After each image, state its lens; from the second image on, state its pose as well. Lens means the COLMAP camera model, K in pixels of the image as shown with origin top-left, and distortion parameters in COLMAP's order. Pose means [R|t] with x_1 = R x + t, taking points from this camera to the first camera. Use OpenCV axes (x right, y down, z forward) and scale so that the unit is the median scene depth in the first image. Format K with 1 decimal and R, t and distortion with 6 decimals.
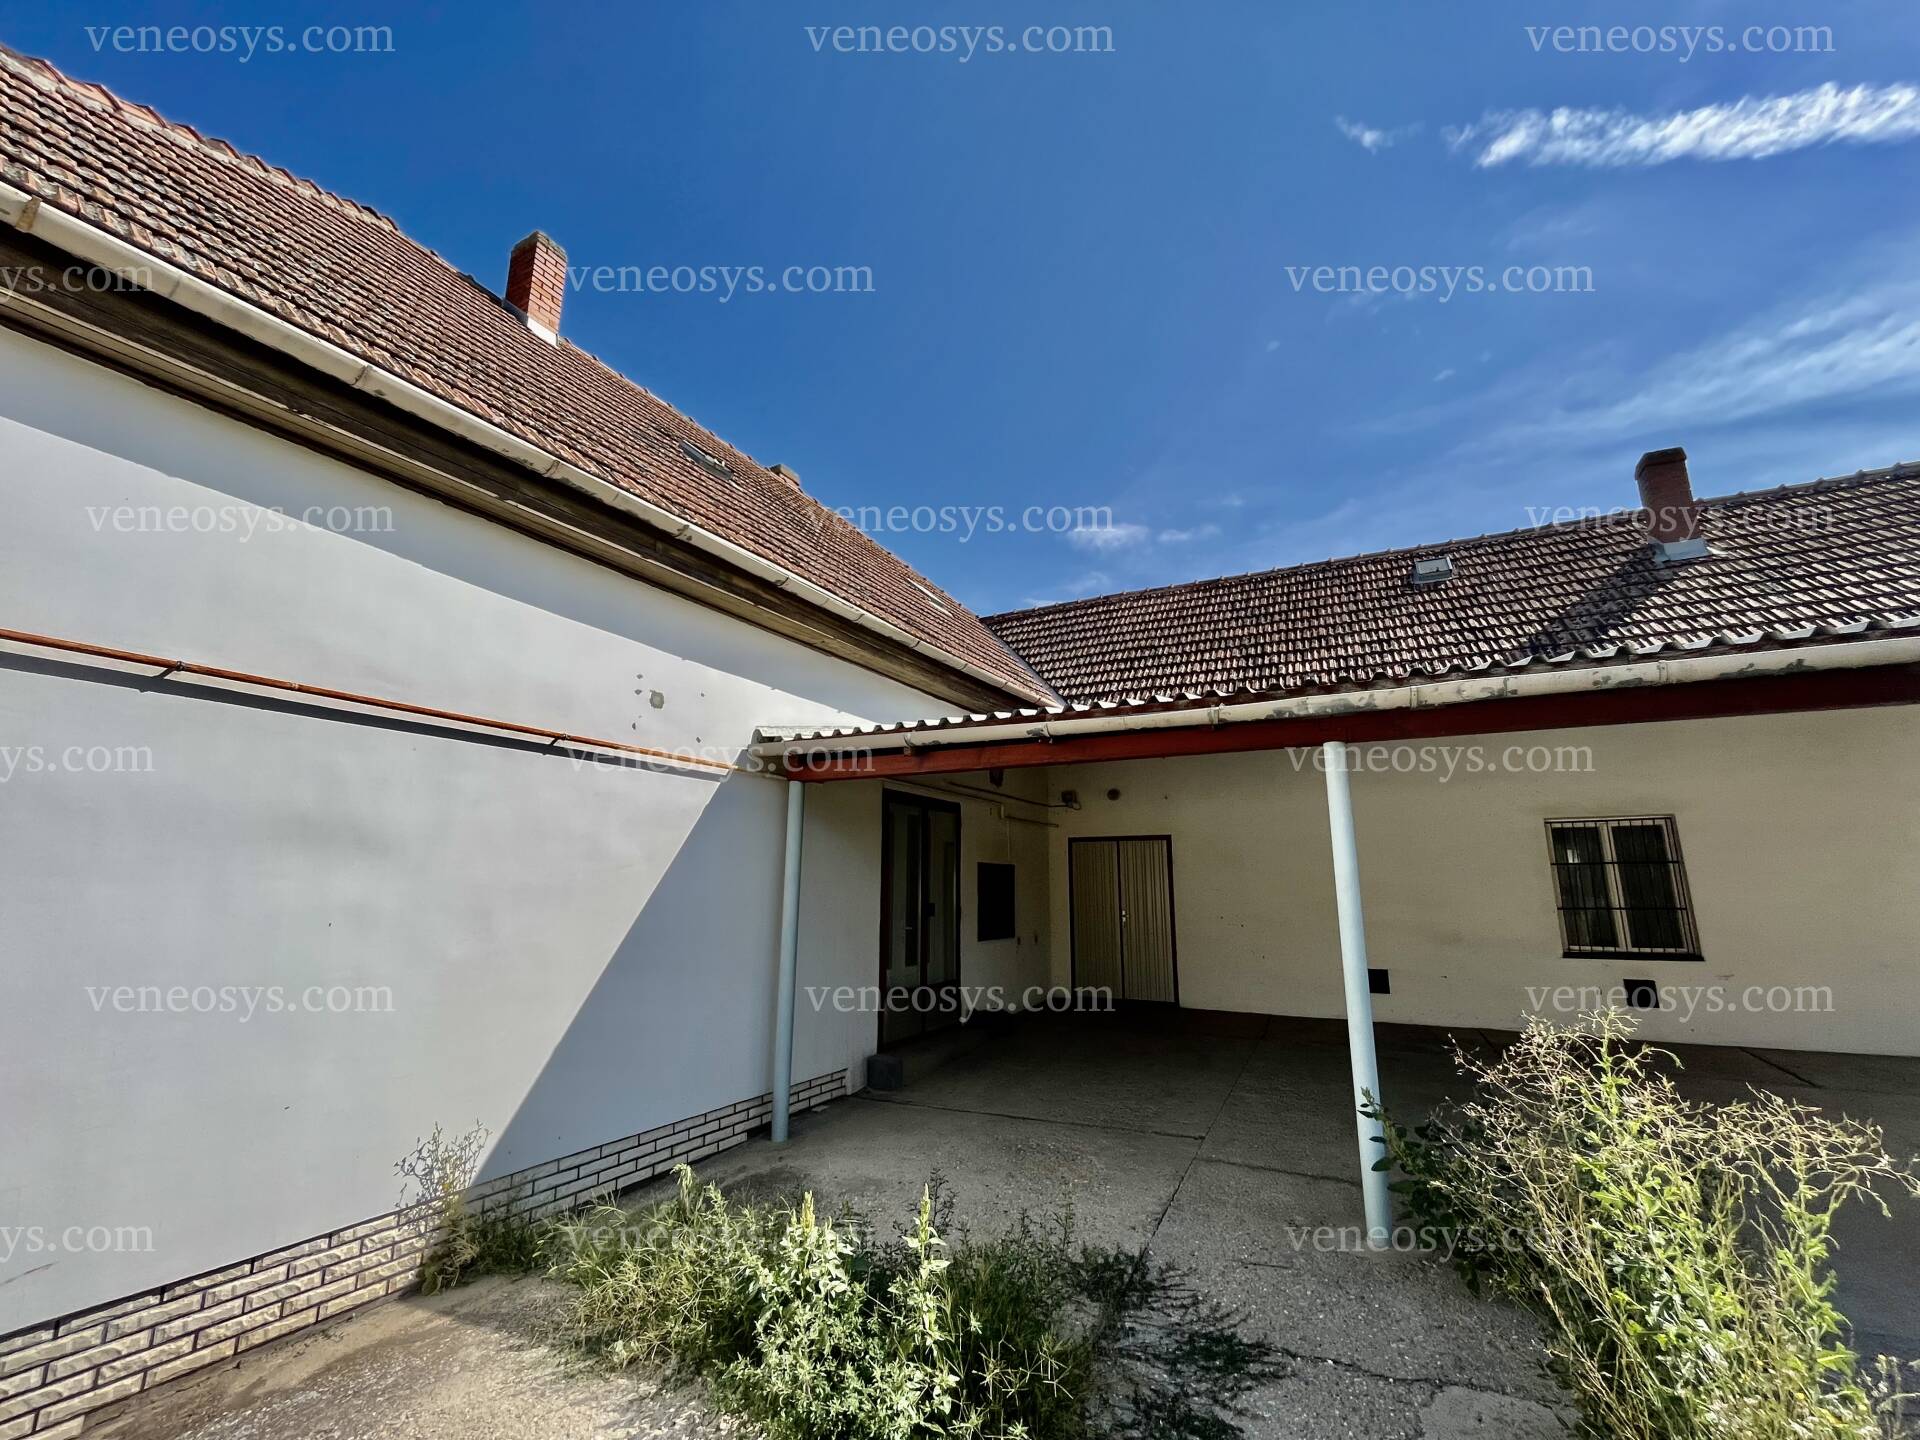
lens RADIAL K [[792.8, 0, 955.6], [0, 792.8, 715.4], [0, 0, 1]] dist [-0.002525, 0.000768]
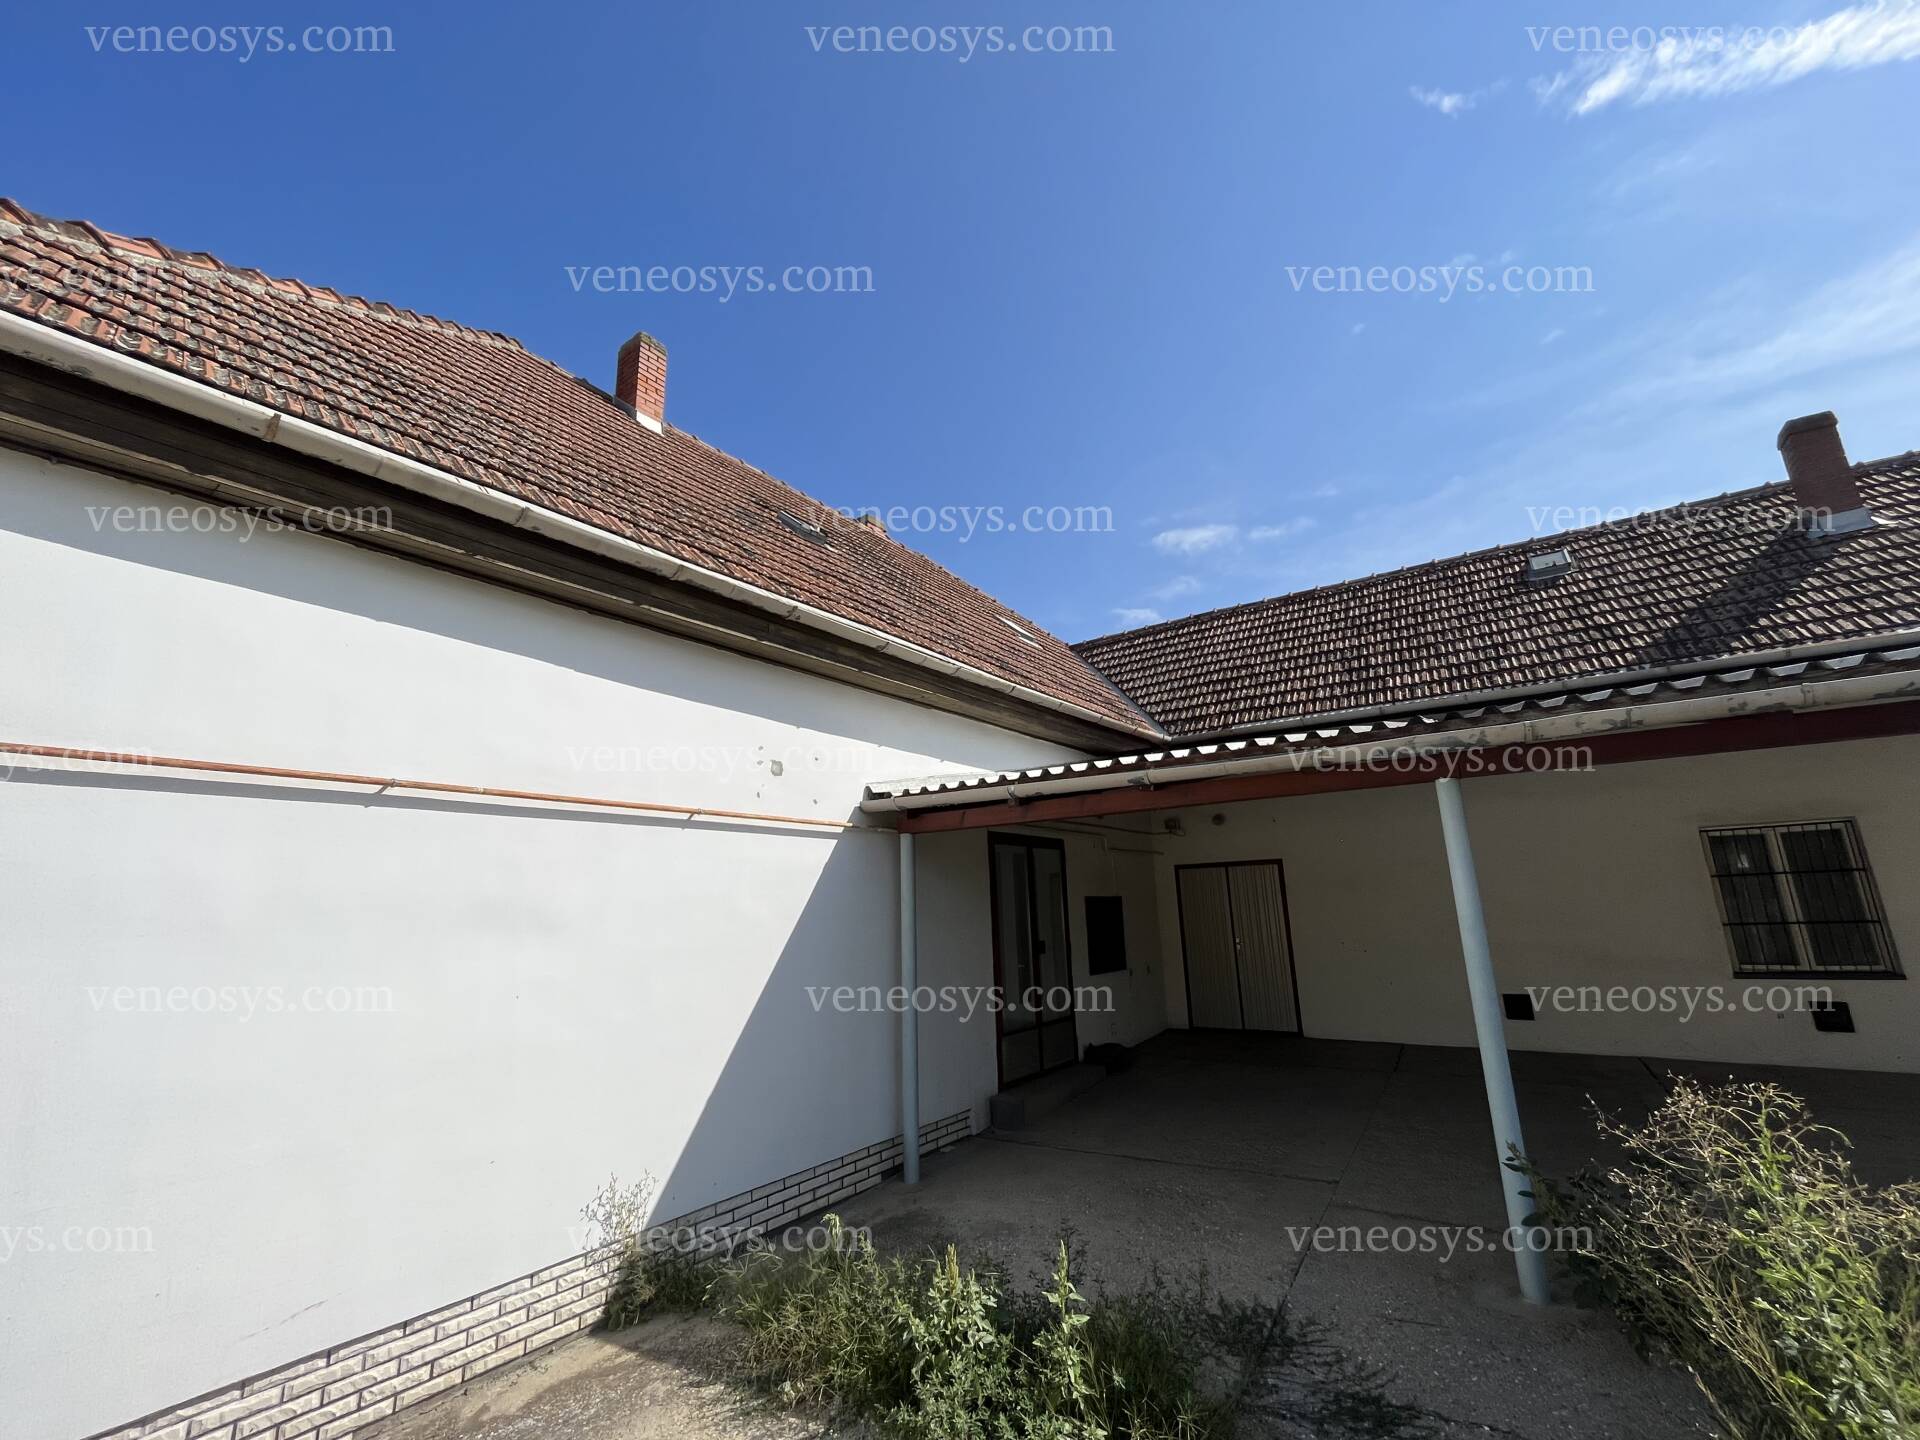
lens RADIAL K [[791.2, 0, 955.6], [0, 791.2, 716.8], [0, 0, 1]] dist [-0.002107, 0.001206]
pose [[0.991266, -0.063184, -0.115752, -0.007180], [0.060630, 0.997836, -0.025457, -0.050449], [0.117110, 0.018216, 0.992952, -0.043351]]
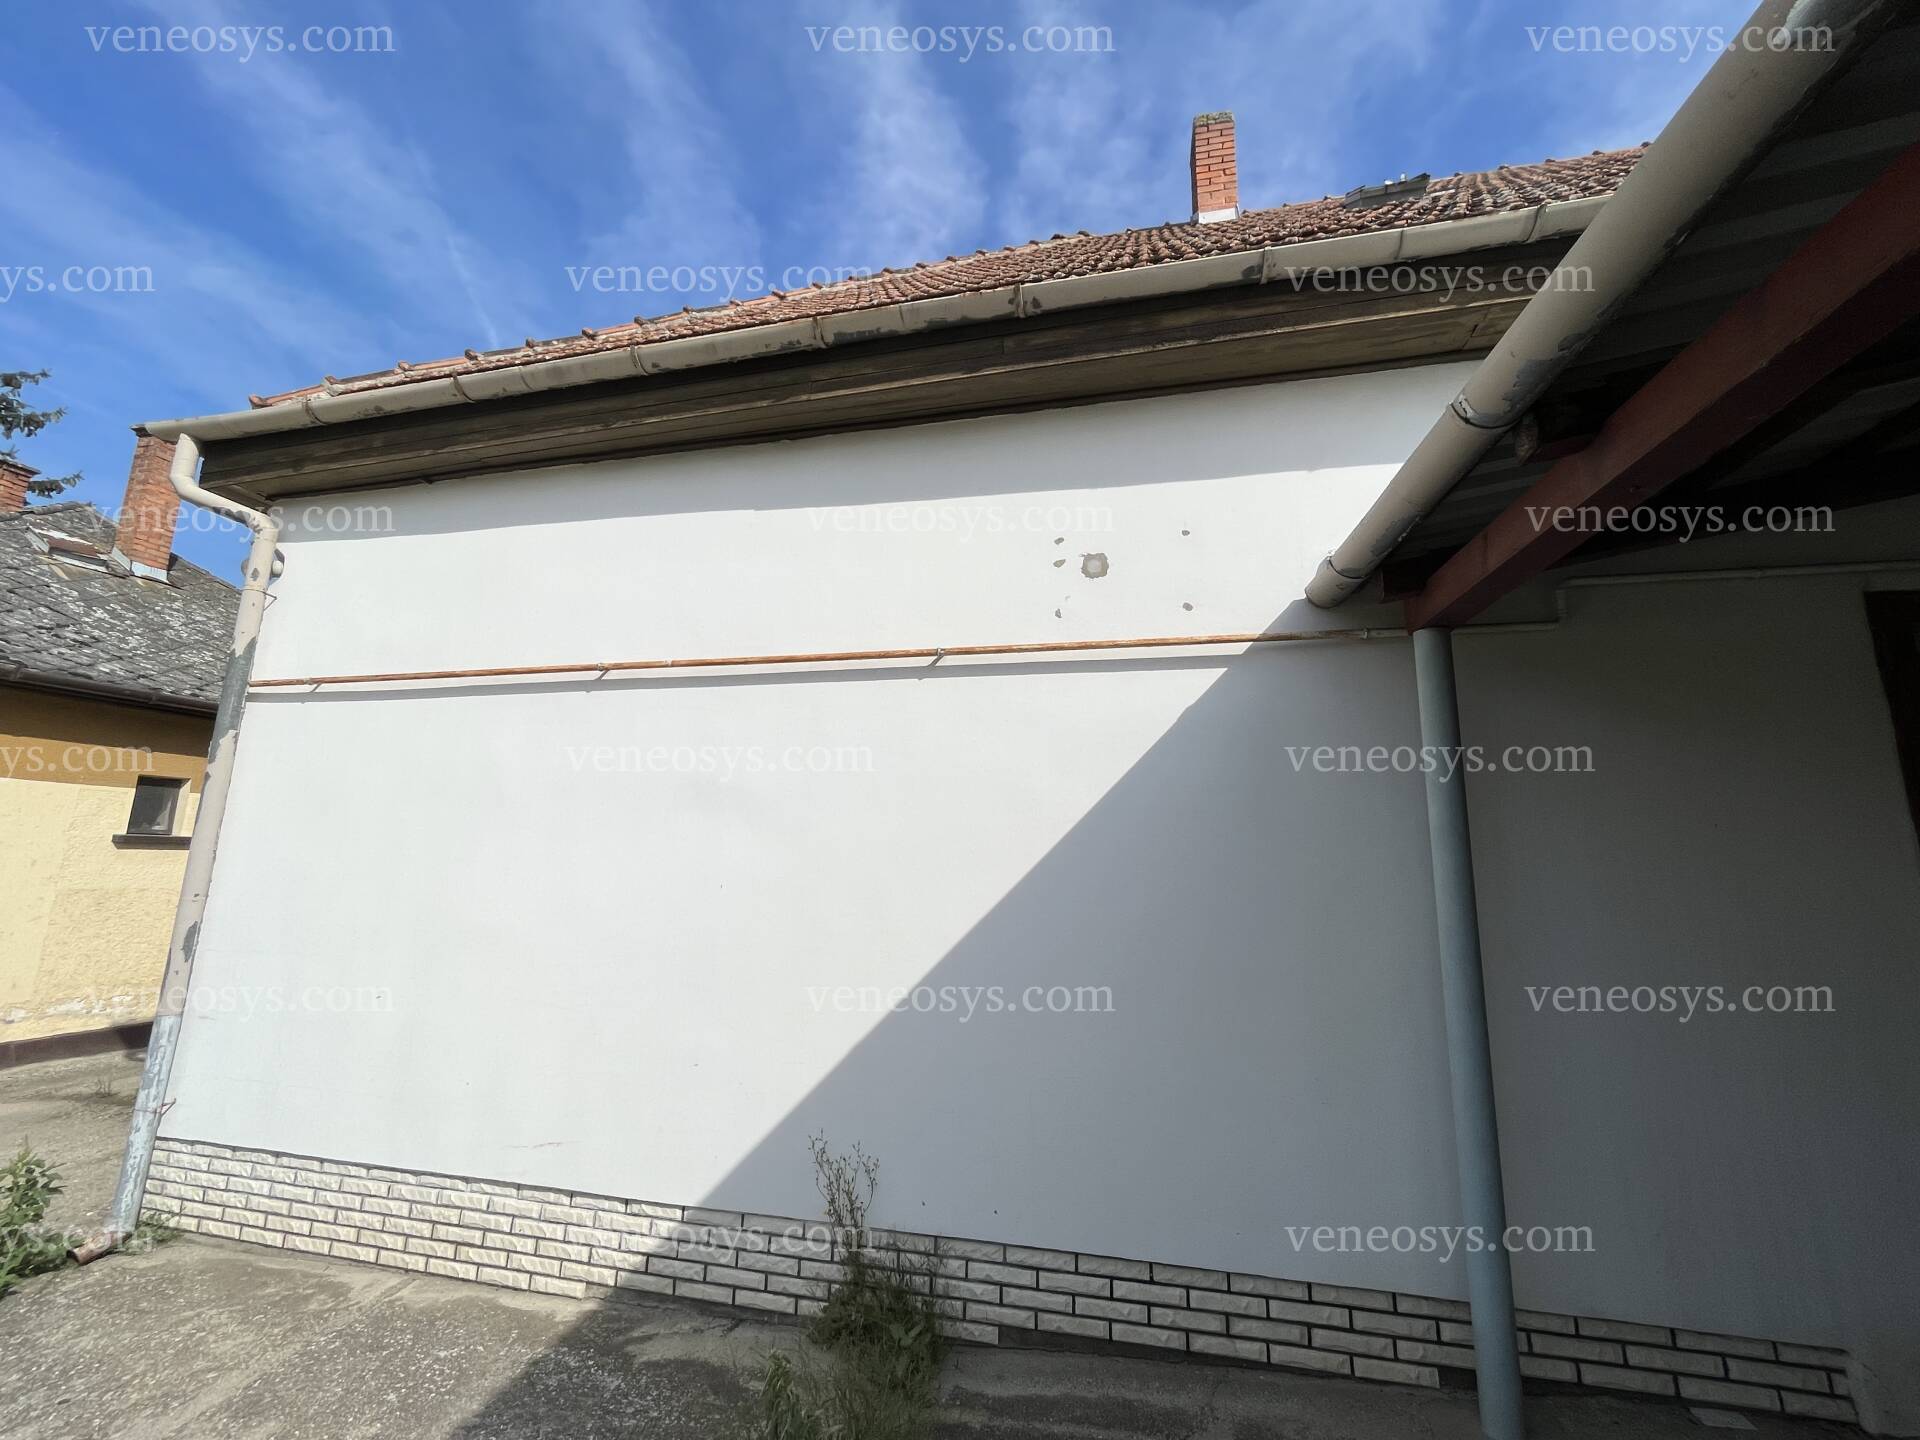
lens RADIAL K [[792.8, 0, 955.6], [0, 792.8, 715.4], [0, 0, 1]] dist [-0.002525, 0.000768]
pose [[0.279291, -0.174697, -0.944181, 0.192273], [0.190593, 0.973831, -0.123805, 0.167957], [0.941101, -0.145377, 0.305279, 0.721348]]
